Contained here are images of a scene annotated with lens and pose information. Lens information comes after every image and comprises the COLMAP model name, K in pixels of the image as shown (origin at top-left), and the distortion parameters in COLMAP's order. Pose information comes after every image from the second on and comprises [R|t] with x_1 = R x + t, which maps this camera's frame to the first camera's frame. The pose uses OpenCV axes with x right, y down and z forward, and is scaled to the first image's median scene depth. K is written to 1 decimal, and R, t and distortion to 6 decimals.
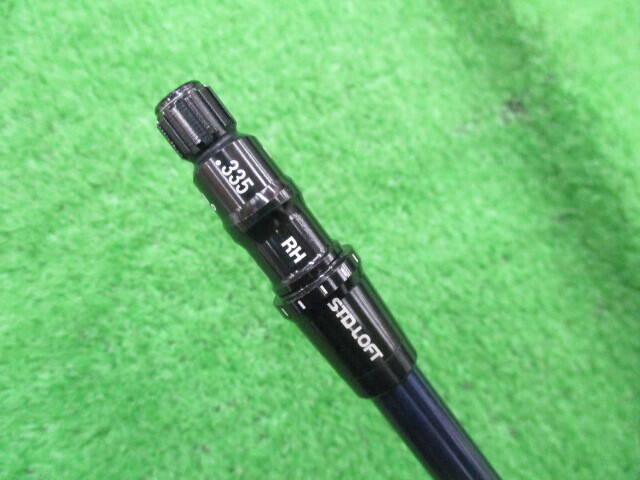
lens RADIAL K [[598.2, 0, 320.0], [0, 598.2, 240.0], [0, 0, 1]] dist [0.001004, 0.006258]
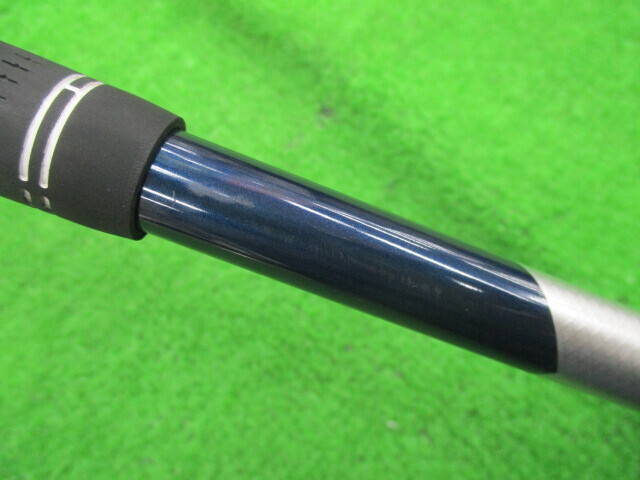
lens RADIAL K [[598.2, 0, 320.0], [0, 598.2, 240.0], [0, 0, 1]] dist [0.001004, 0.006258]
pose [[0.938935, -0.323893, -0.116166, 0.383569], [0.311559, 0.943540, -0.112536, 0.154052], [0.146056, 0.069471, 0.986834, -0.168233]]
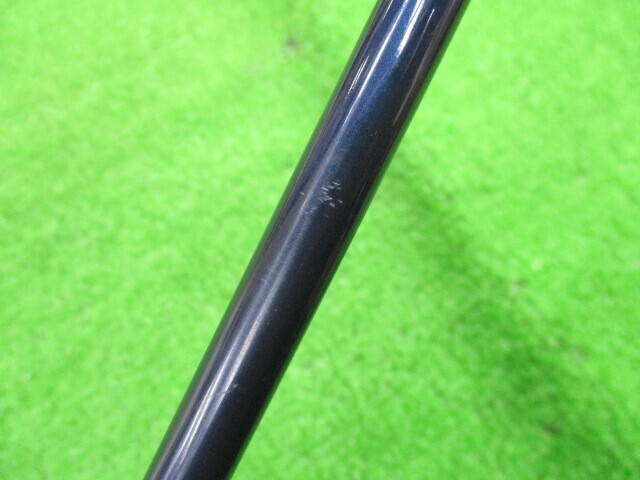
lens RADIAL K [[598.2, 0, 320.0], [0, 598.2, 240.0], [0, 0, 1]] dist [0.001004, 0.006258]
pose [[0.988769, -0.104649, -0.106697, 0.486250], [0.098034, 0.993027, -0.065480, 0.261100], [0.112805, 0.054285, 0.992133, -0.168593]]
